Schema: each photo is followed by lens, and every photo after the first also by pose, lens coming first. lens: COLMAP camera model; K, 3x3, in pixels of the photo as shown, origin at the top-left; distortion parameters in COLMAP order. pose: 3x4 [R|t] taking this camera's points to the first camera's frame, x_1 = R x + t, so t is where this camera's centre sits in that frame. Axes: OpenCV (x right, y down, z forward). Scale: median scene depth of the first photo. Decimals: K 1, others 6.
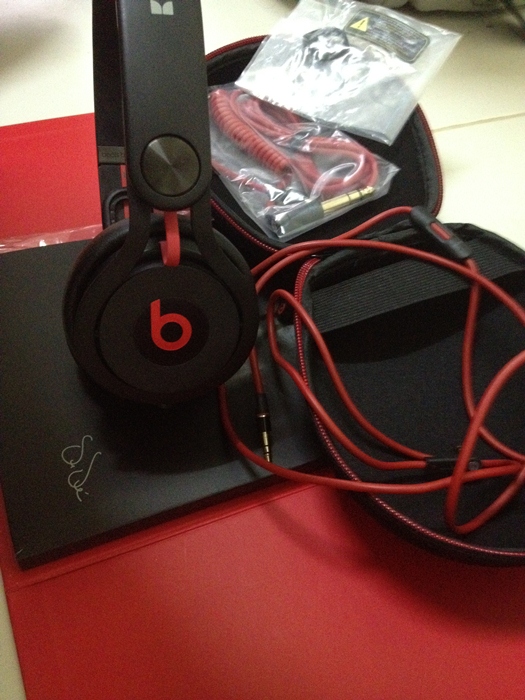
lens RADIAL K [[683.3, 0, 262.5], [0, 683.3, 350.0], [0, 0, 1]] dist [-0.038472, 0.002008]
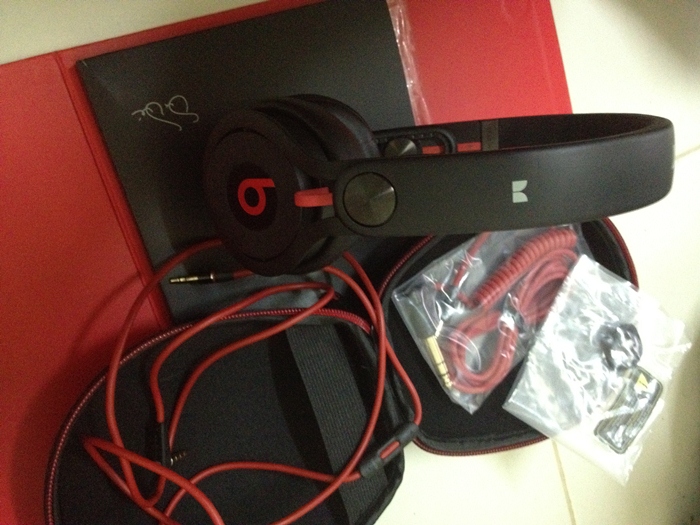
lens RADIAL K [[683.3, 0, 350.0], [0, 683.3, 262.5], [0, 0, 1]] dist [-0.038472, 0.002008]
pose [[-0.021304, 0.999747, -0.007255, -0.016102], [-0.986616, -0.019850, 0.161848, -0.252582], [0.161663, 0.010606, 0.986789, -0.041325]]
